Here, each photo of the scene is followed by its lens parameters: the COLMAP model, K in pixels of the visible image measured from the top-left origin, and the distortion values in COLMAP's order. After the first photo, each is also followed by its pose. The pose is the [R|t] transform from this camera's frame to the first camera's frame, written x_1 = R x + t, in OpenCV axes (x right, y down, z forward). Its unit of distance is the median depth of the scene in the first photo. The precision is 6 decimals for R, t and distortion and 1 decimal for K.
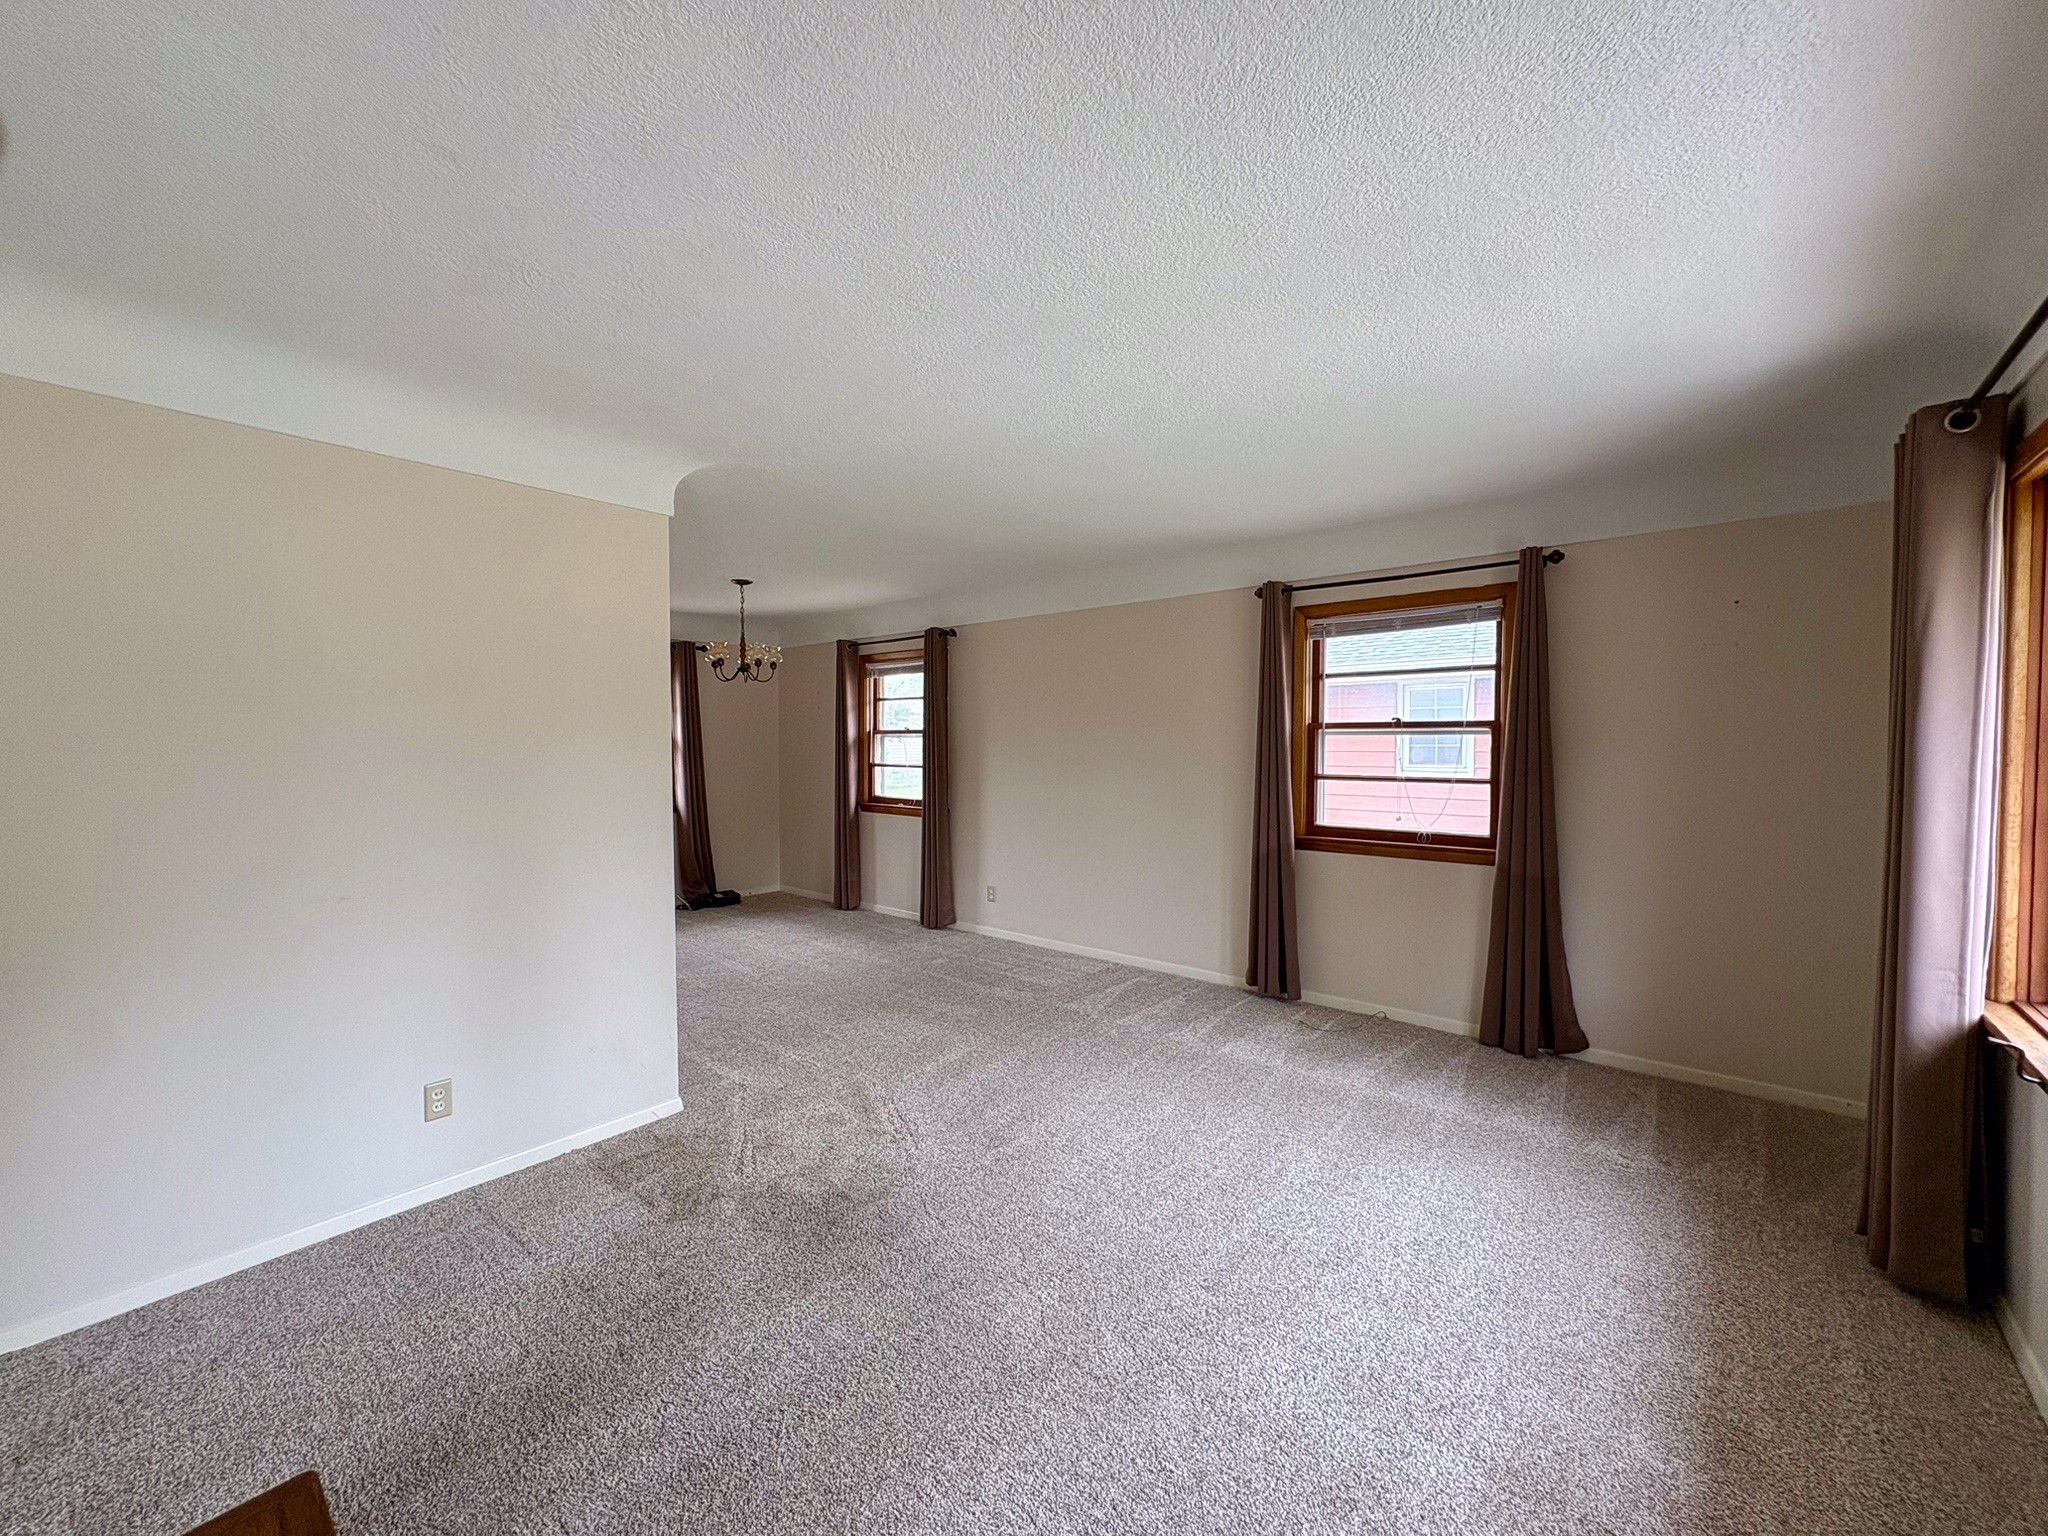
lens RADIAL K [[813.0, 0, 1022.6], [0, 813.0, 769.1], [0, 0, 1]] dist [-0.003729, -0.000282]
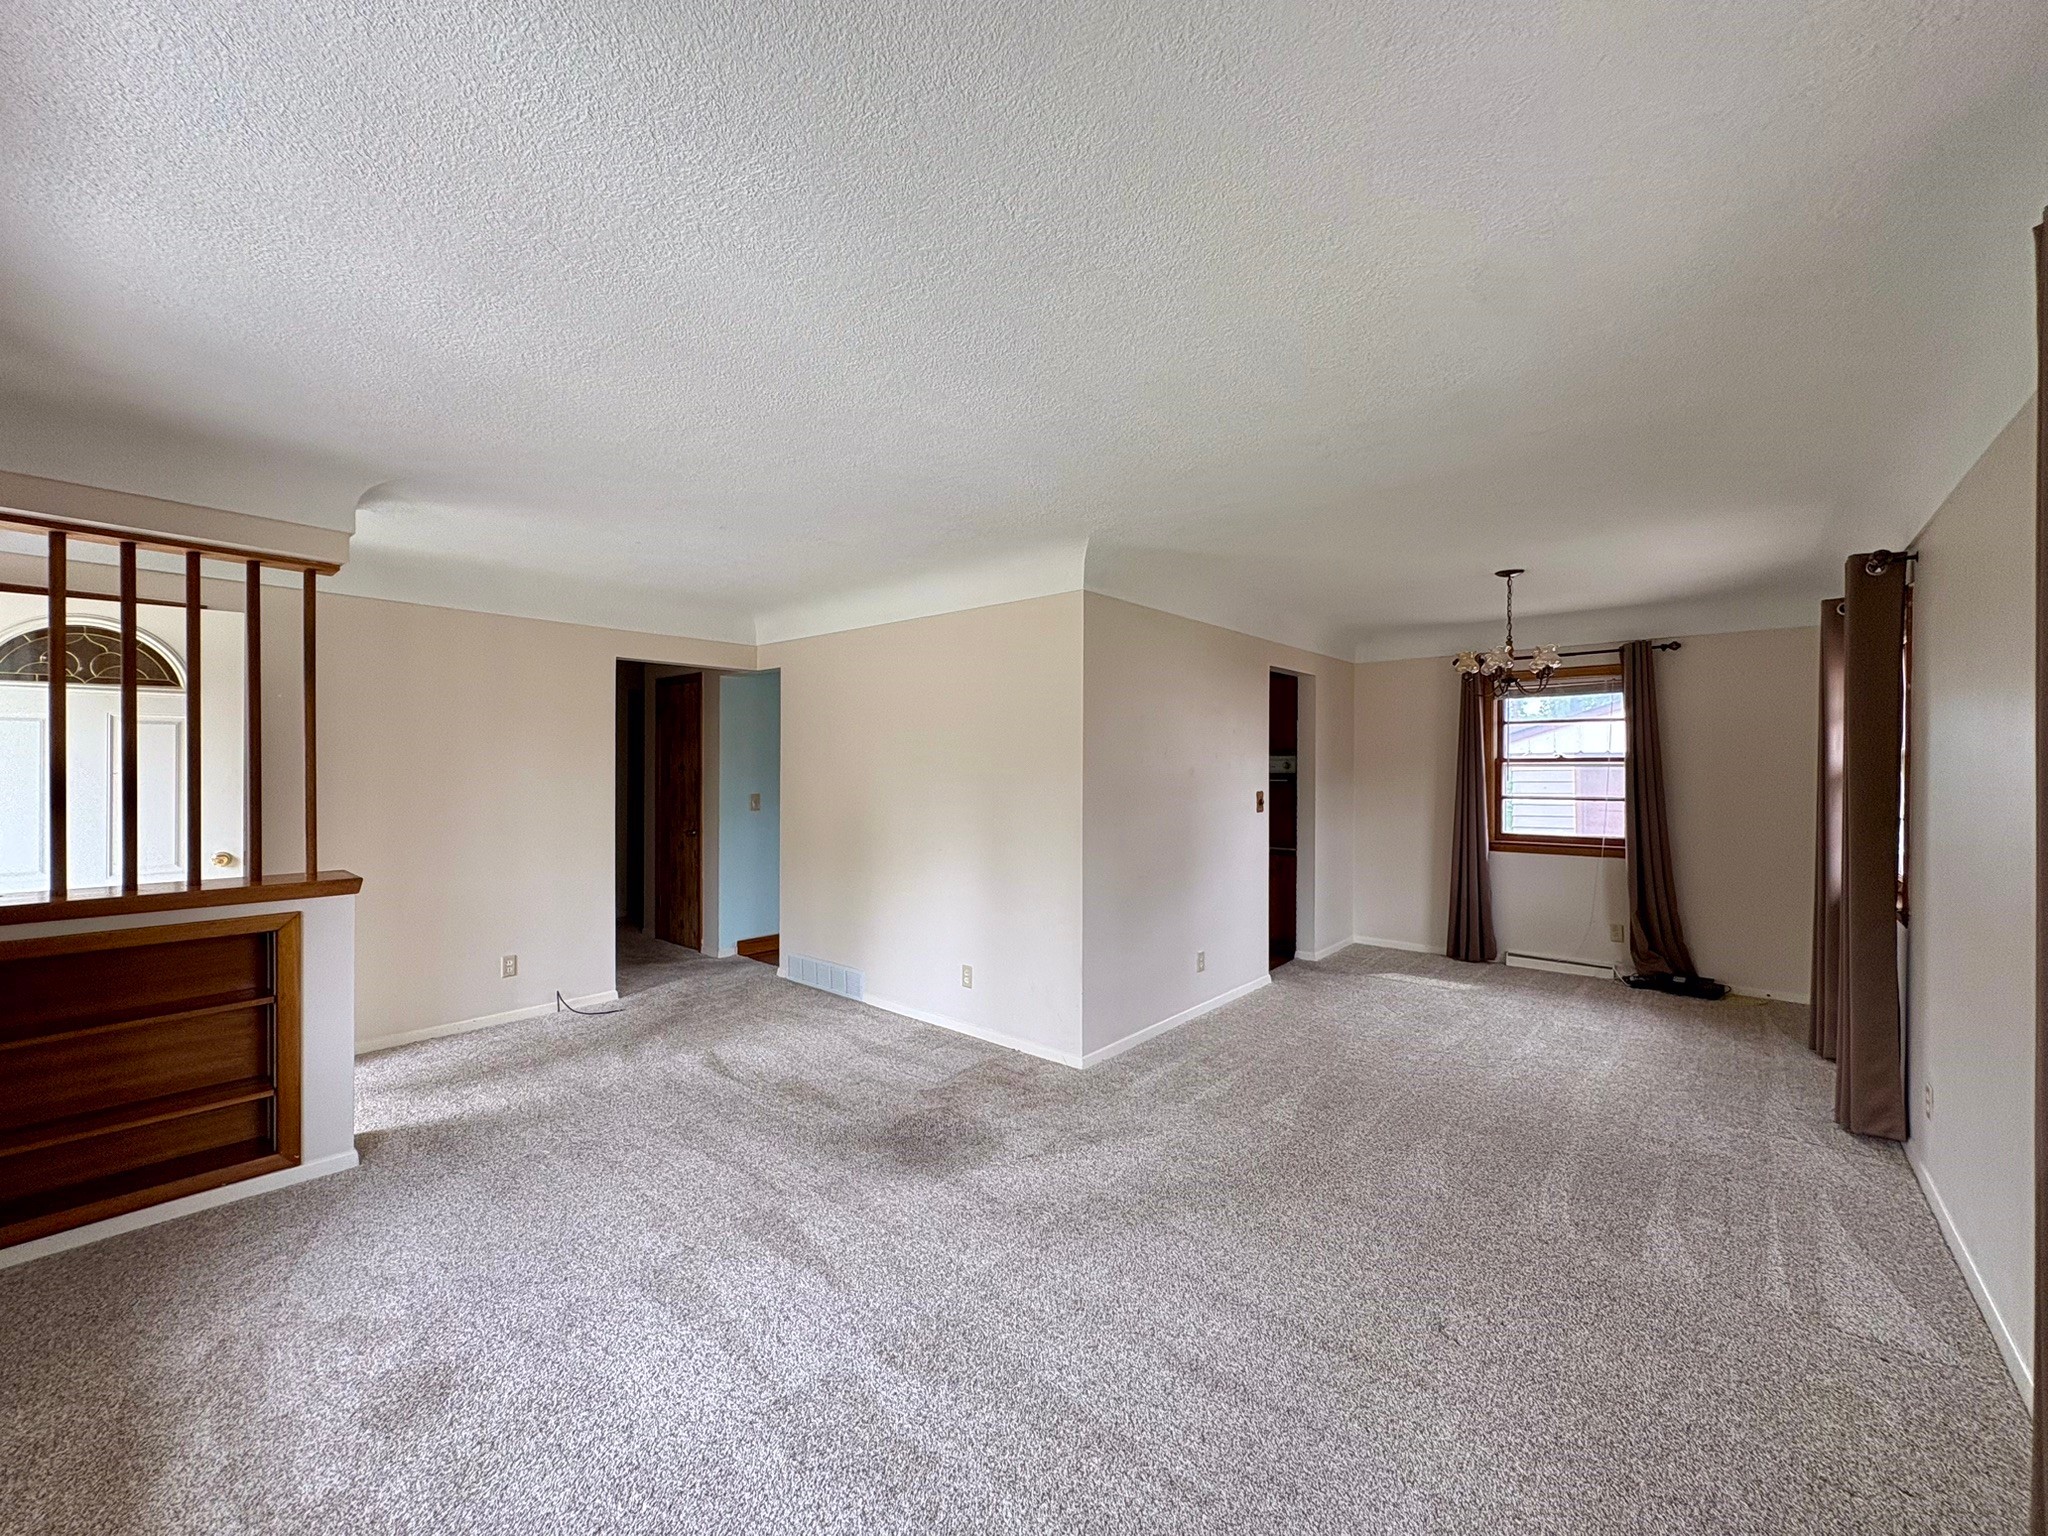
lens RADIAL K [[813.0, 0, 1022.3], [0, 813.0, 769.4], [0, 0, 1]] dist [-0.003729, -0.000282]
pose [[-0.020638, 0.005745, -0.999771, 0.721467], [-0.032273, 0.999459, 0.006409, -0.037927], [0.999266, 0.032398, -0.020442, 0.804634]]
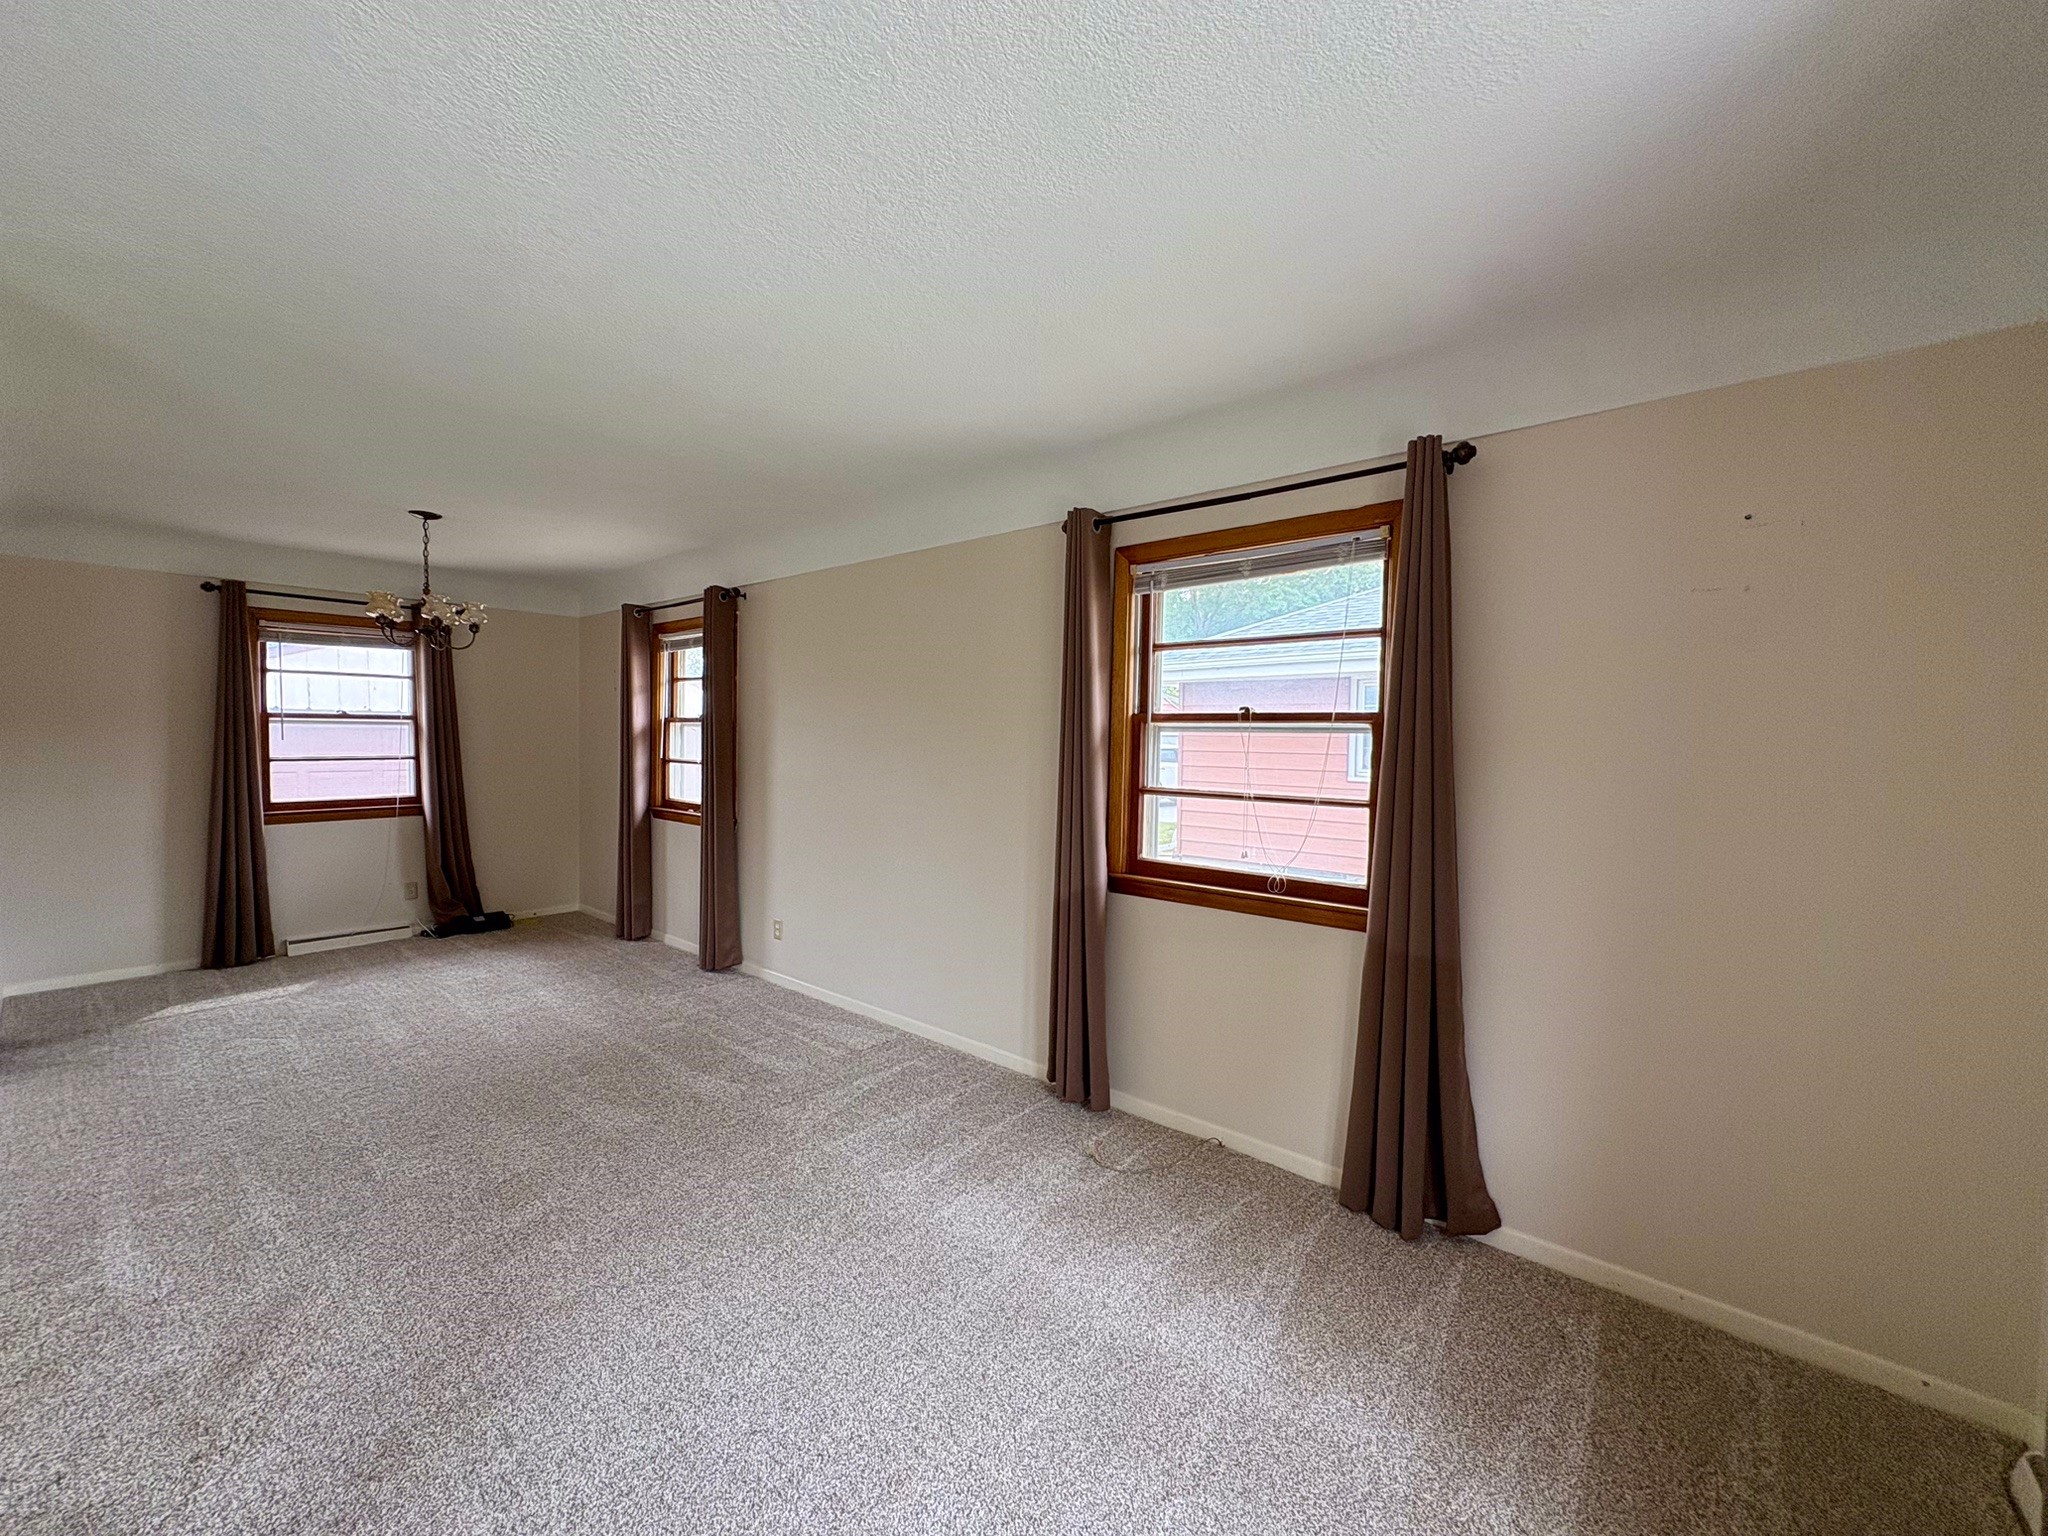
lens RADIAL K [[813.0, 0, 1020.9], [0, 813.0, 769.6], [0, 0, 1]] dist [-0.003729, -0.000282]
pose [[0.999881, 0.014511, 0.005183, 0.255305], [-0.014558, 0.999851, 0.009224, -0.013404], [-0.005048, -0.009298, 0.999944, 0.300401]]
